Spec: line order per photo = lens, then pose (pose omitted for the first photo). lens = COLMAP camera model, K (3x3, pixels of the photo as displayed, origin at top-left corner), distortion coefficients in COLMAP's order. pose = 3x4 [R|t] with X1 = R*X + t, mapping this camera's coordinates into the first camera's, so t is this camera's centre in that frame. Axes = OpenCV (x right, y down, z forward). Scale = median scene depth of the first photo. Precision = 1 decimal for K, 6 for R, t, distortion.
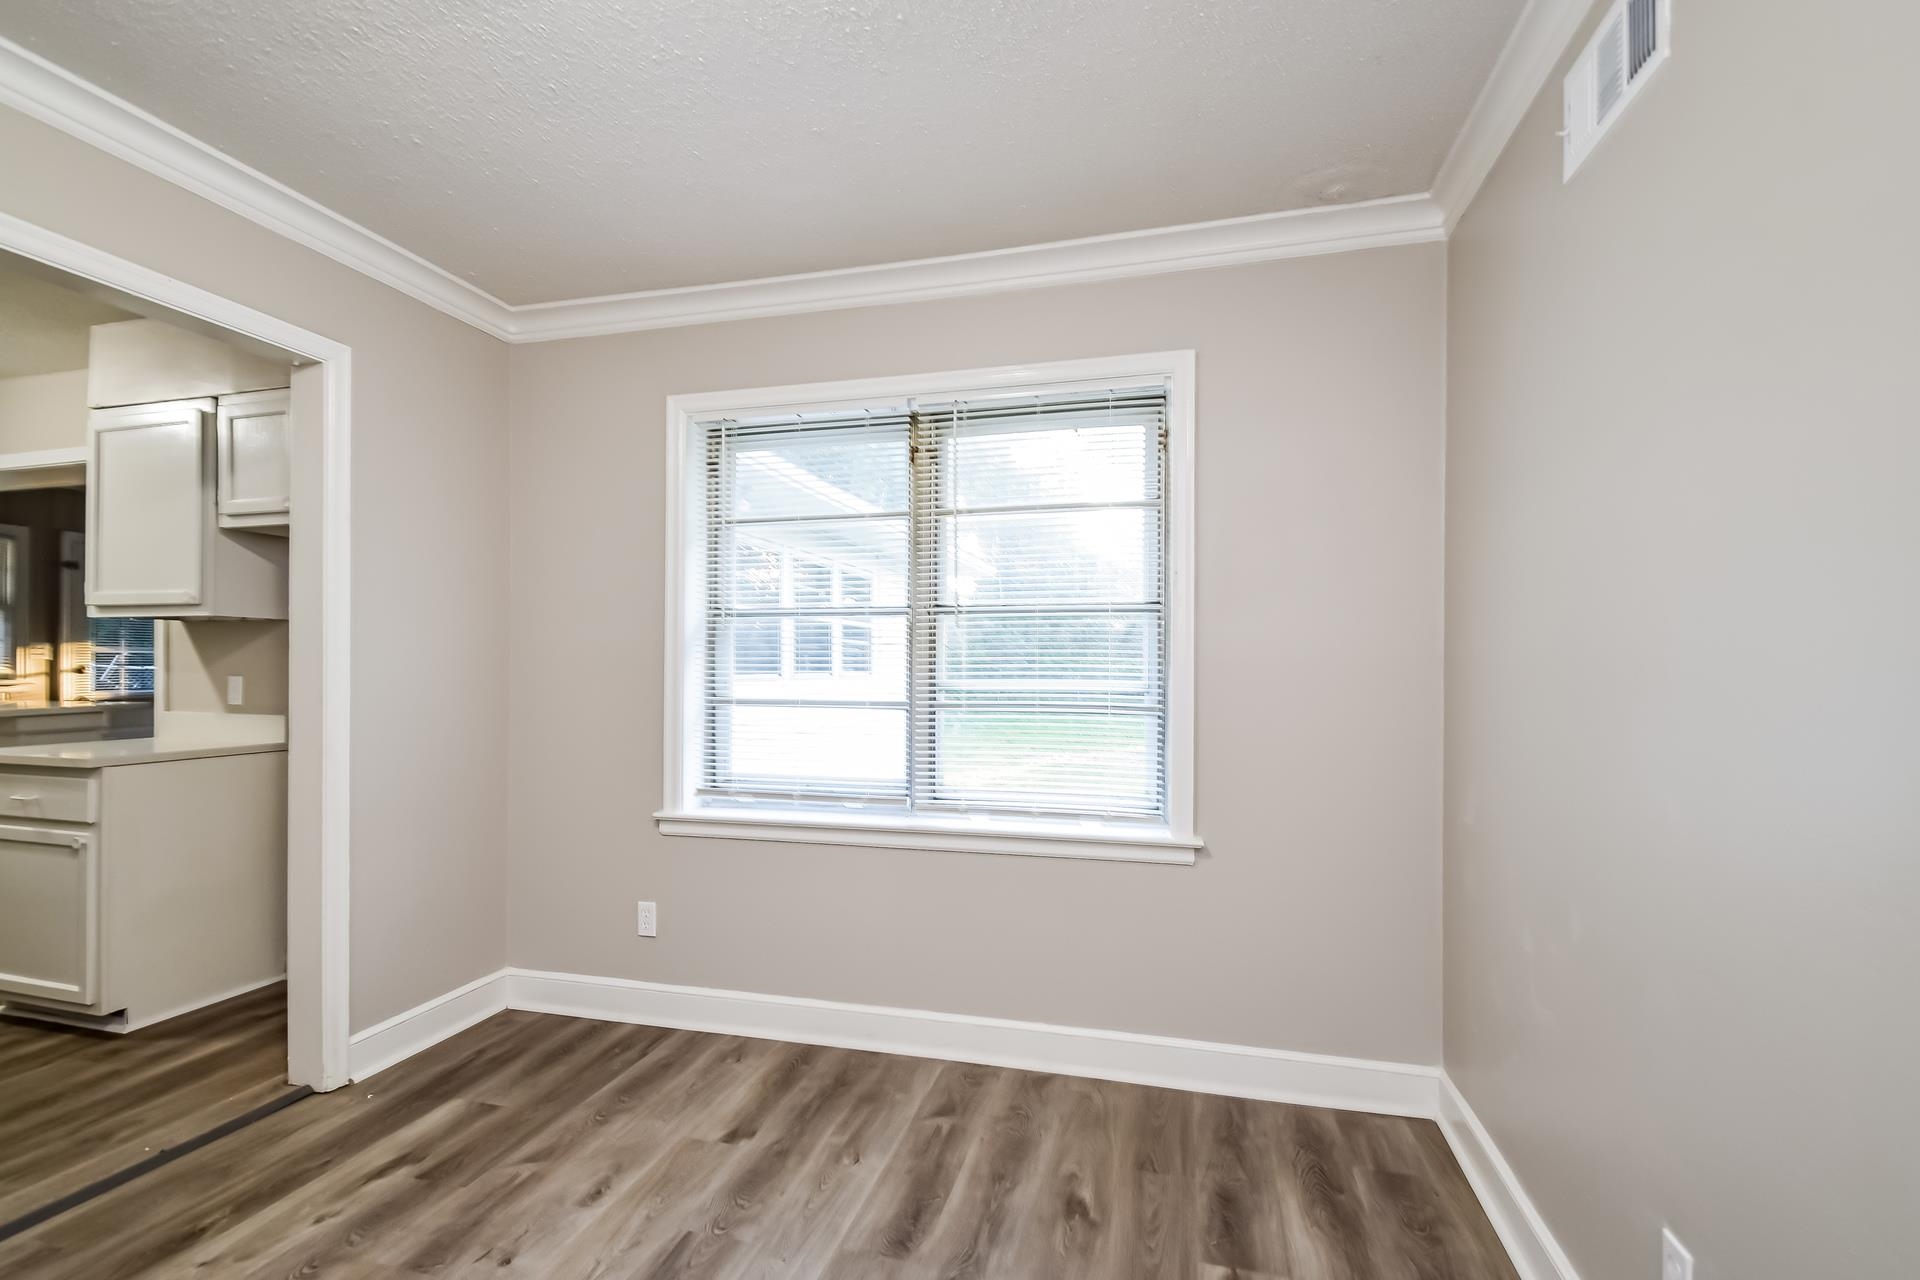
lens RADIAL K [[865.0, 0, 959.5], [0, 865.0, 644.6], [0, 0, 1]] dist [0.002684, -0.003501]
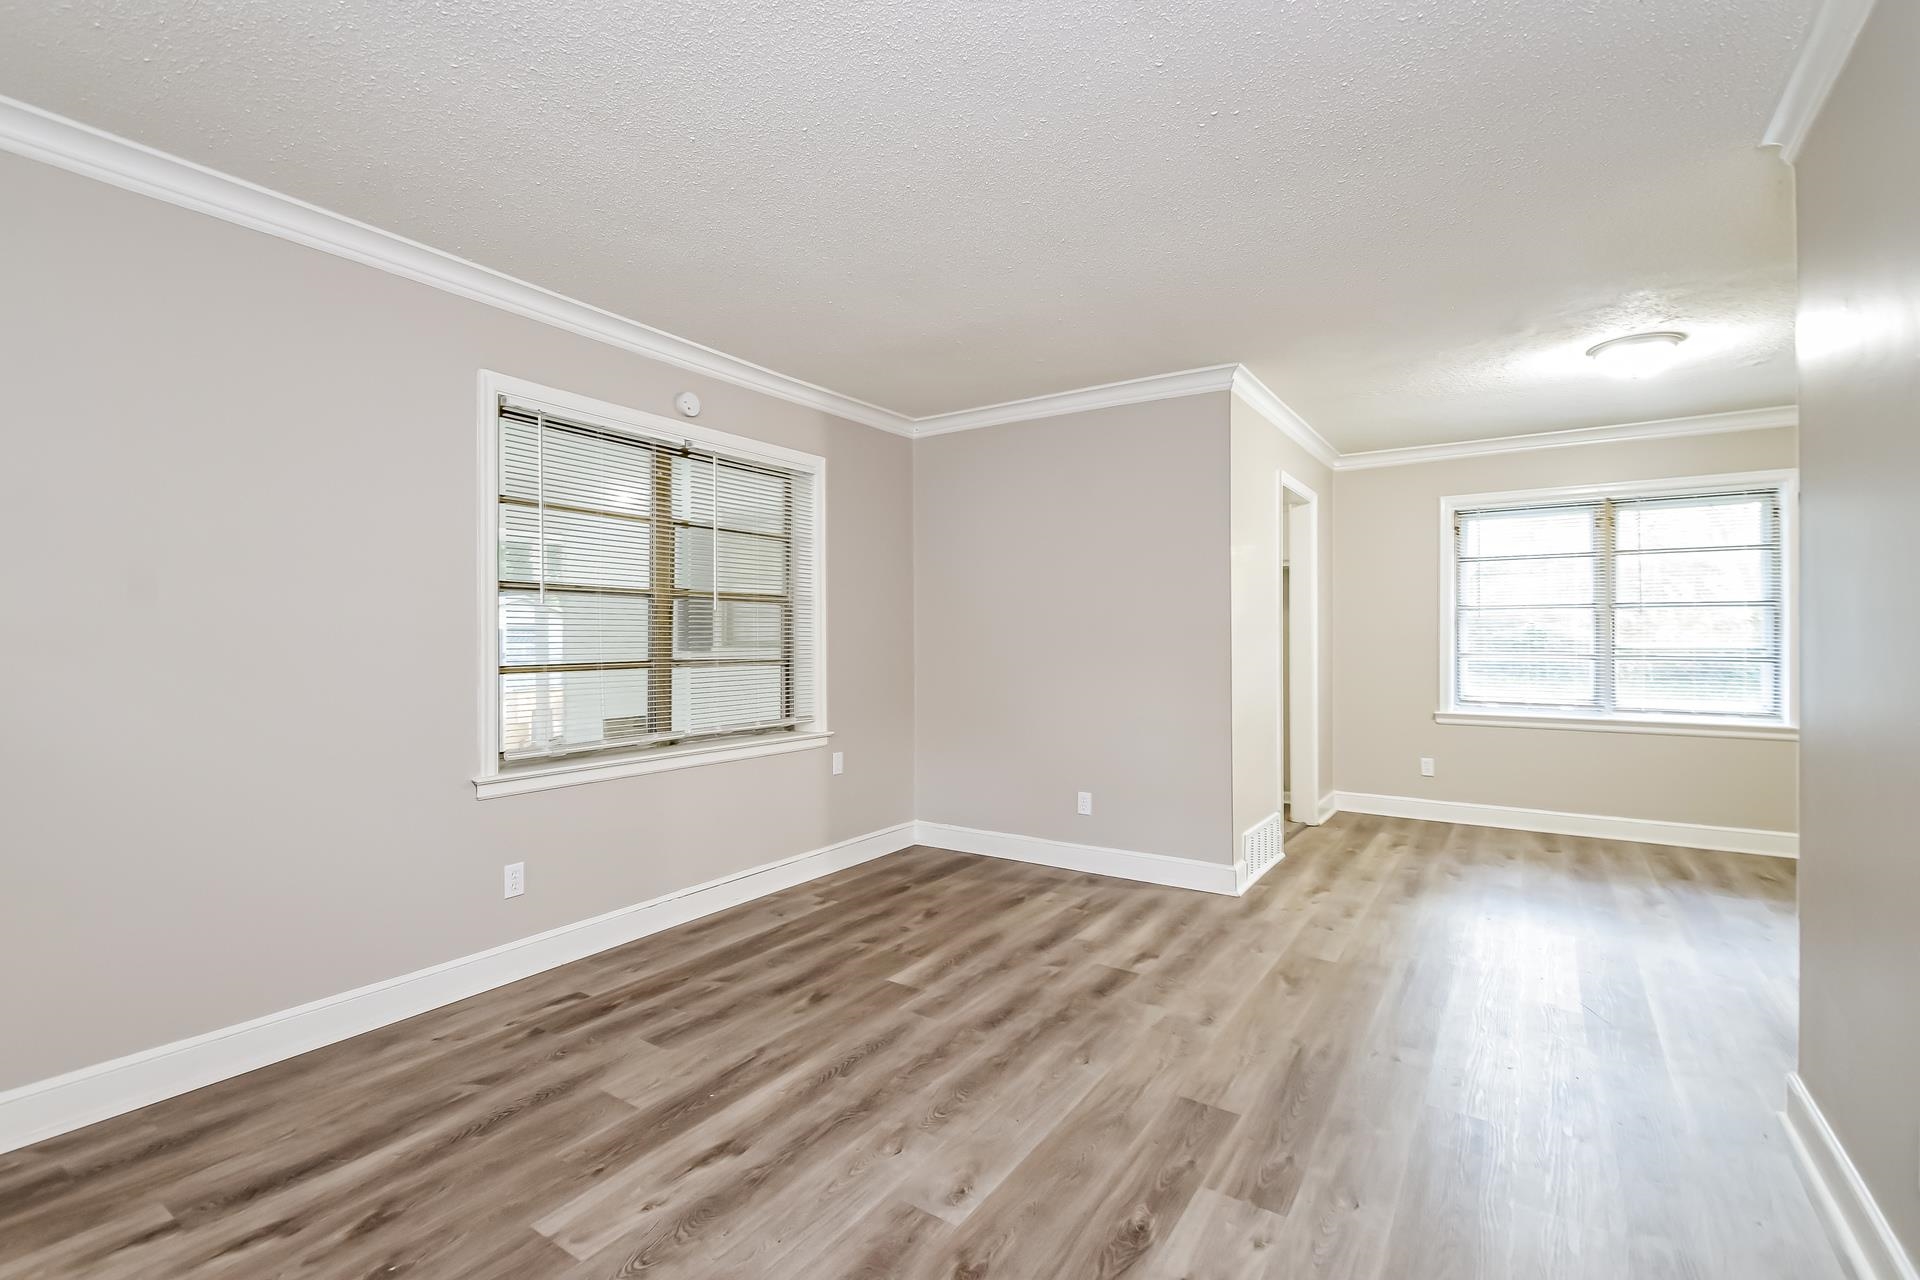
lens RADIAL K [[865.0, 0, 945.0], [0, 865.0, 632.9], [0, 0, 1]] dist [0.002684, -0.003501]
pose [[0.942050, -0.005237, -0.335431, -0.760976], [0.014763, 0.999557, 0.025855, -0.050953], [0.335147, -0.029309, 0.941710, -1.242051]]
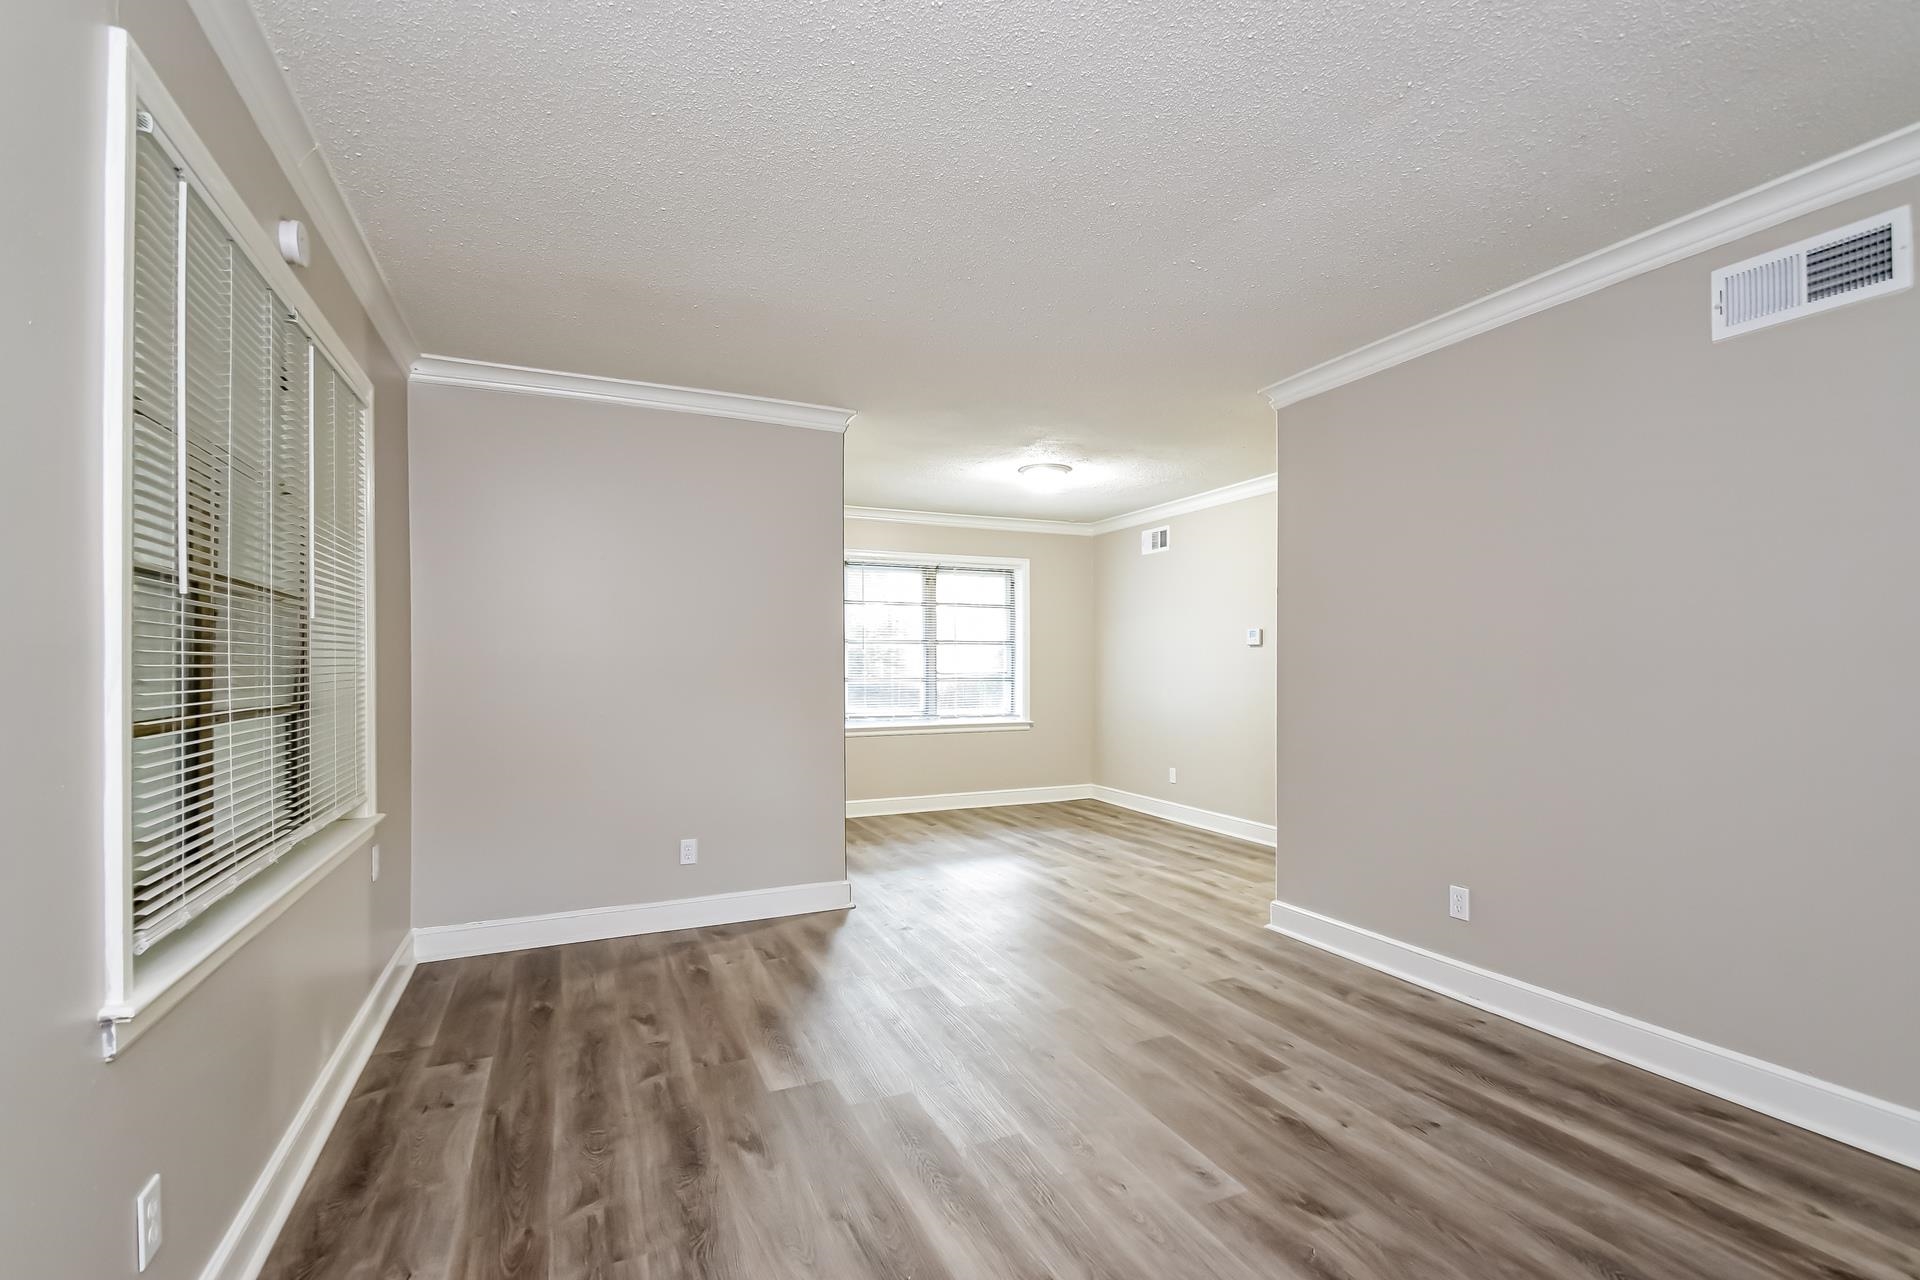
lens RADIAL K [[865.0, 0, 963.4], [0, 865.0, 636.1], [0, 0, 1]] dist [0.002684, -0.003501]
pose [[0.774201, 0.014678, 0.632769, -1.593067], [-0.012035, 0.999892, -0.008468, -0.037732], [-0.632825, -0.001060, 0.774294, -1.047439]]
